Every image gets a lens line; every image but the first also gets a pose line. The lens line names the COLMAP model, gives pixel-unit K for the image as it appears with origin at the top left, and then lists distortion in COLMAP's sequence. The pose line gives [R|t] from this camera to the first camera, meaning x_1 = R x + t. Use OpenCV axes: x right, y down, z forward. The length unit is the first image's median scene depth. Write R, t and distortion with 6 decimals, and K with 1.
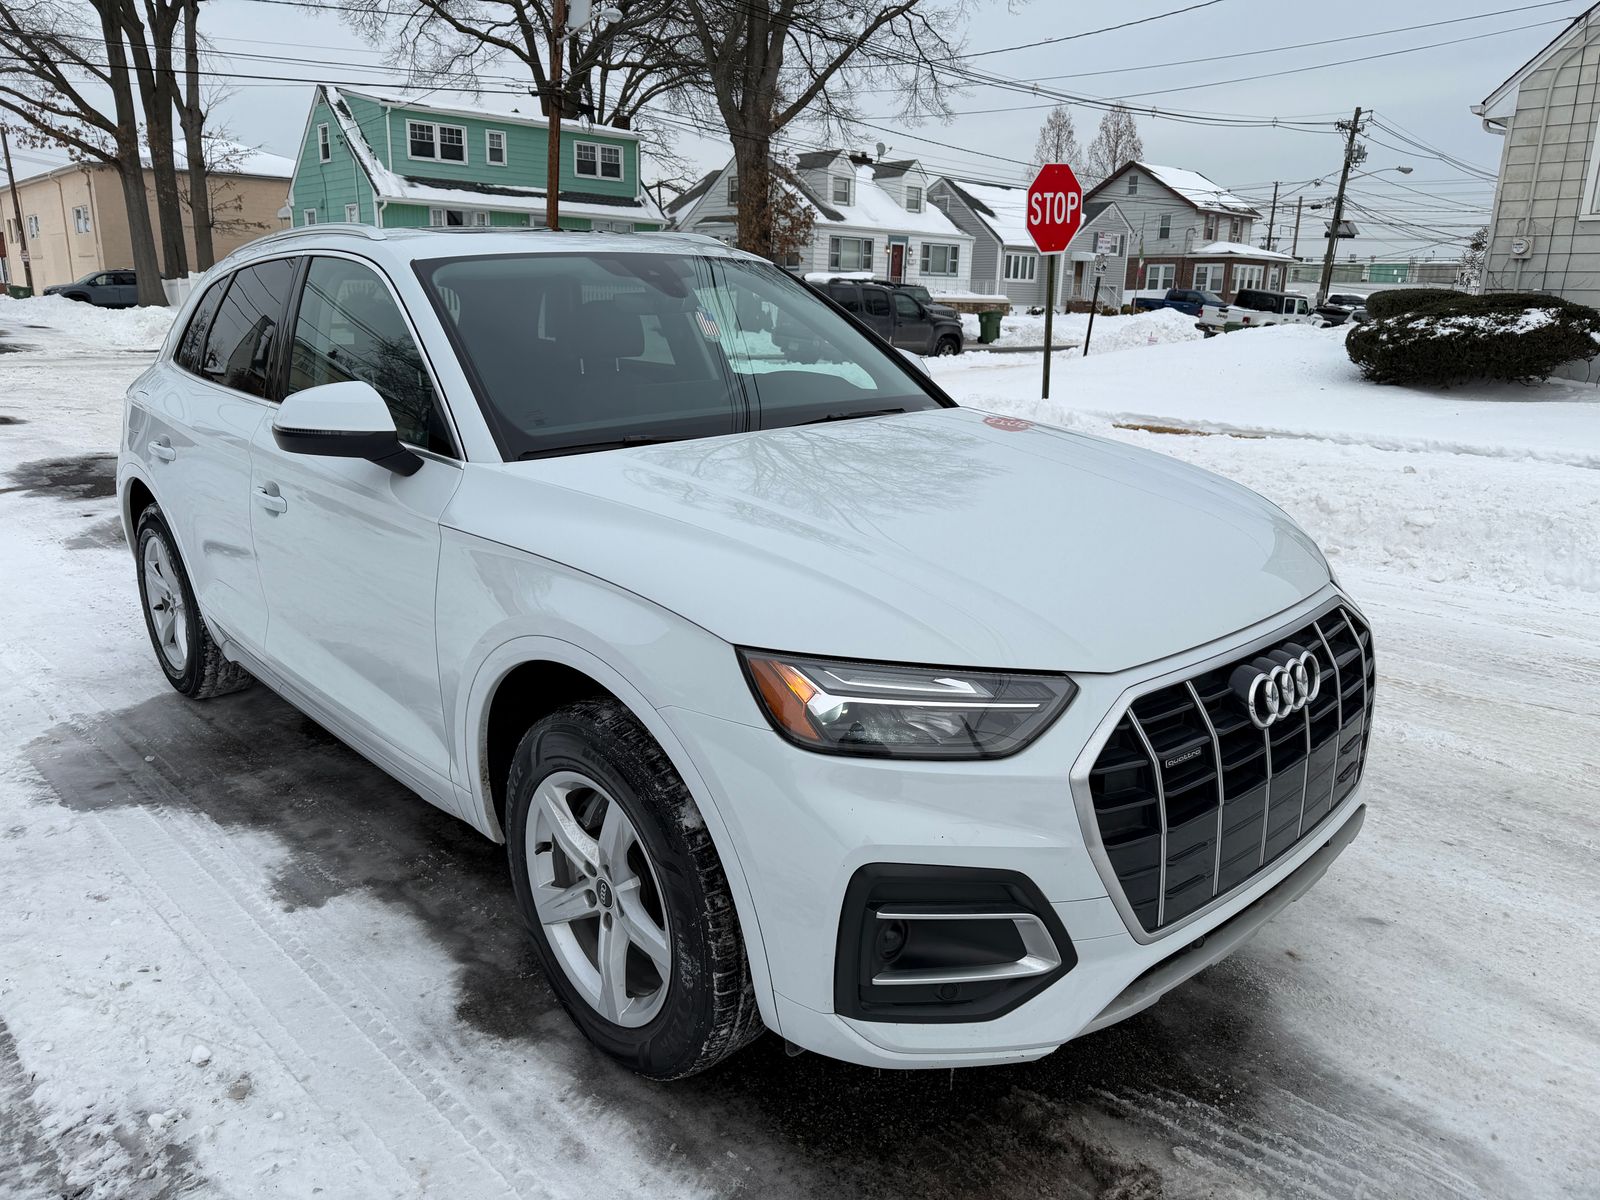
lens RADIAL K [[1133.8, 0, 795.1], [0, 1133.8, 603.7], [0, 0, 1]] dist [0.028599, -0.030458]
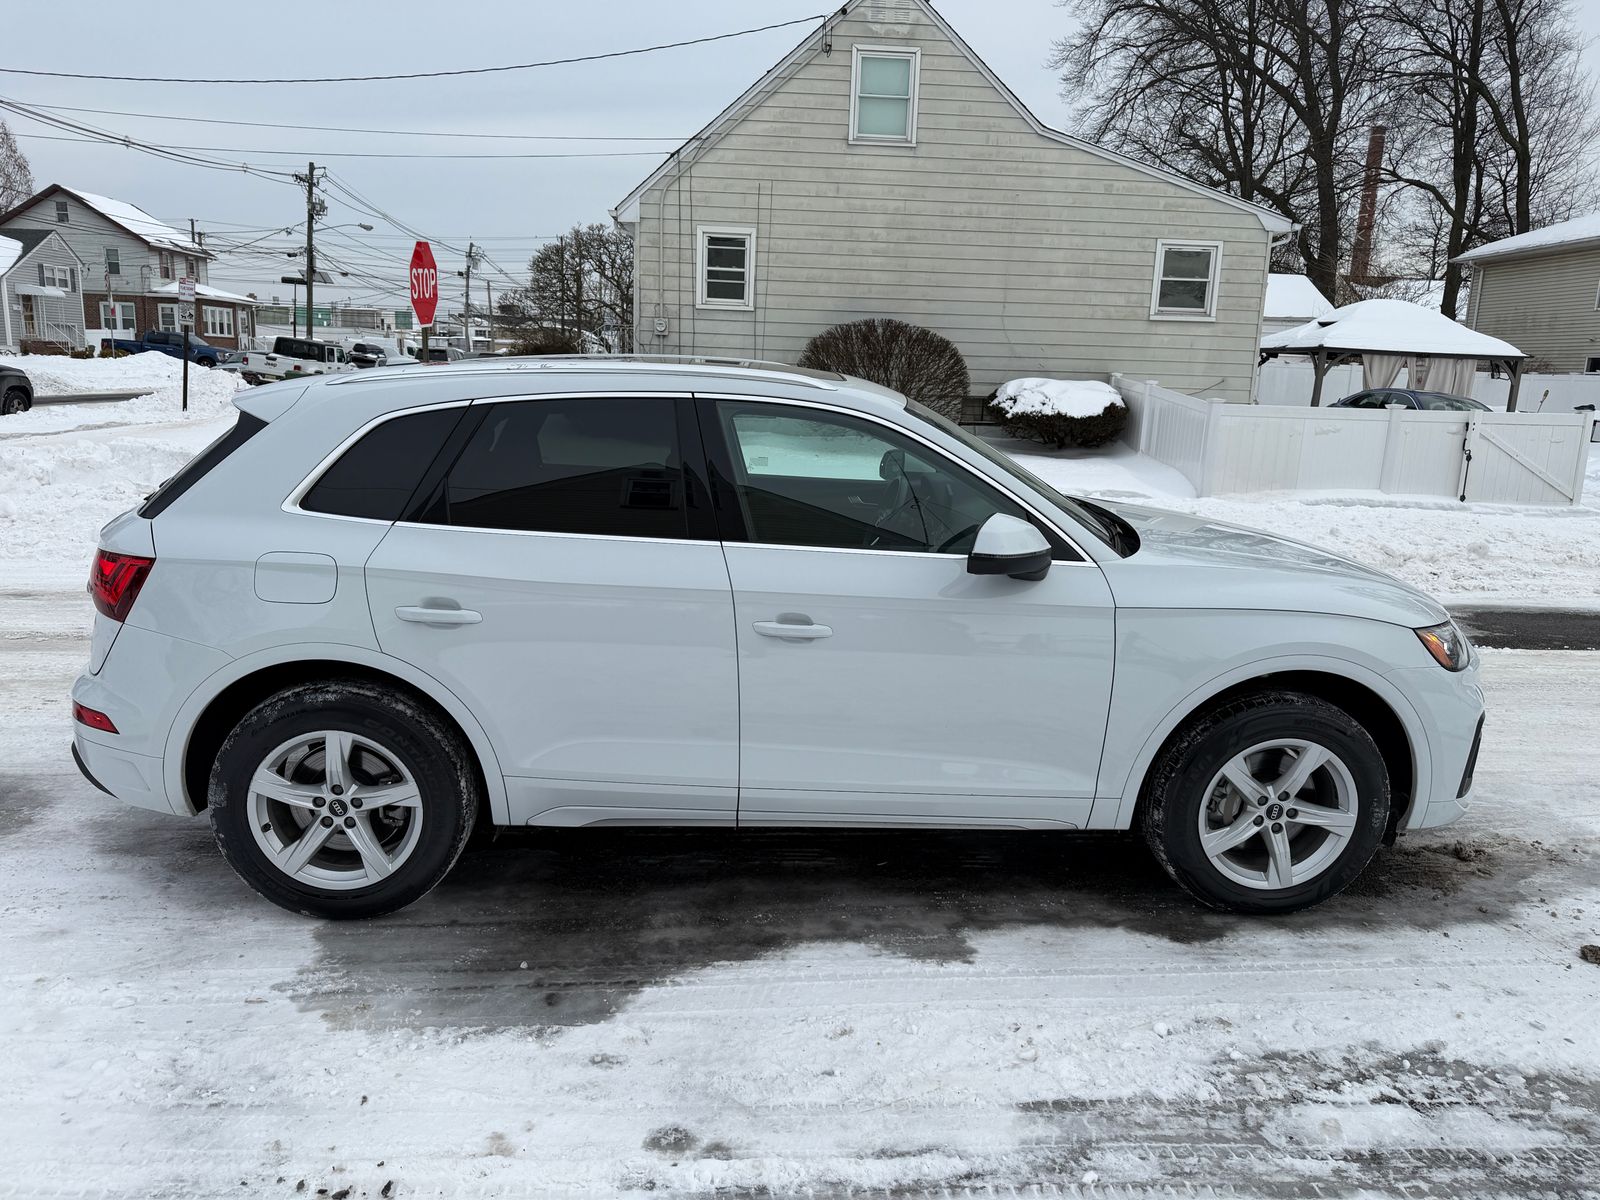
lens RADIAL K [[1133.8, 0, 797.1], [0, 1133.8, 623.5], [0, 0, 1]] dist [0.028599, -0.030458]
pose [[0.634957, -0.170025, 0.753606, -0.113033], [0.181278, 0.981036, 0.068600, -0.015259], [-0.750978, 0.093054, 0.653737, 0.027463]]
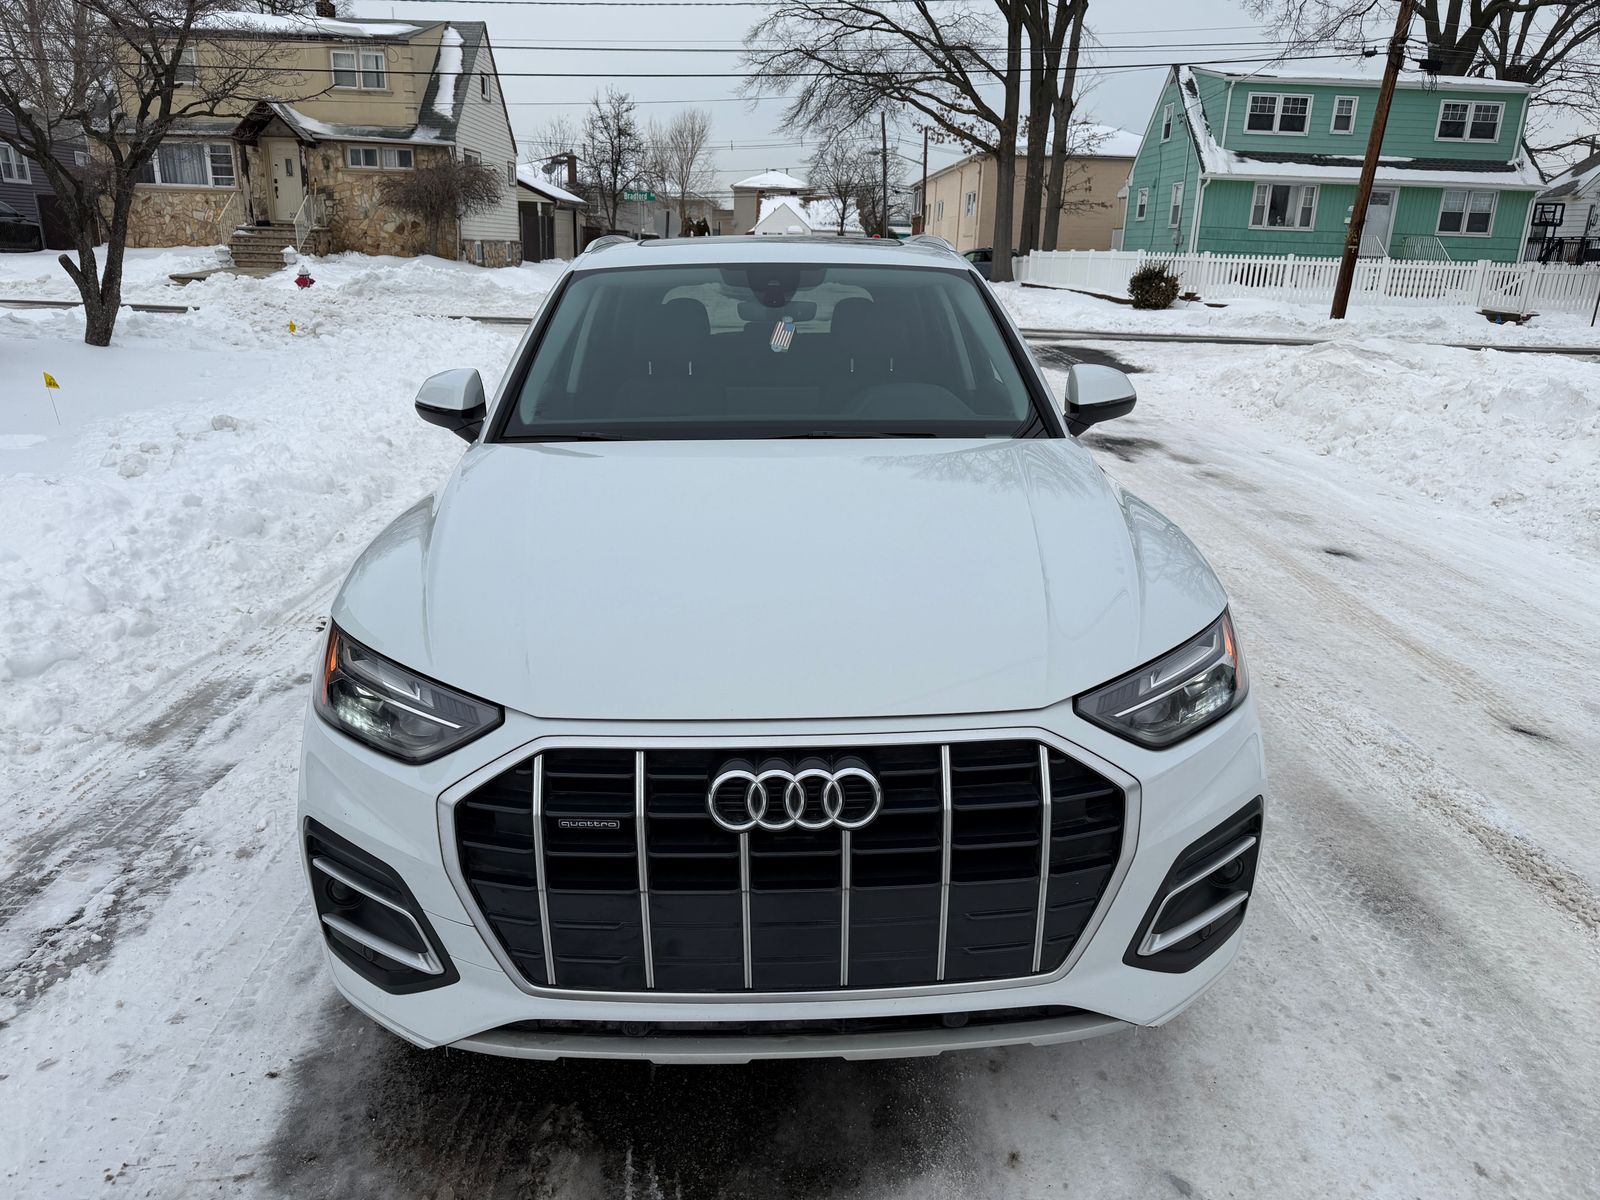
lens RADIAL K [[1133.8, 0, 781.8], [0, 1133.8, 588.7], [0, 0, 1]] dist [0.028599, -0.030458]
pose [[0.747877, 0.191767, -0.635535, 0.055558], [-0.185908, 0.979561, 0.076803, -0.008728], [0.637274, 0.060712, 0.768242, 0.019293]]
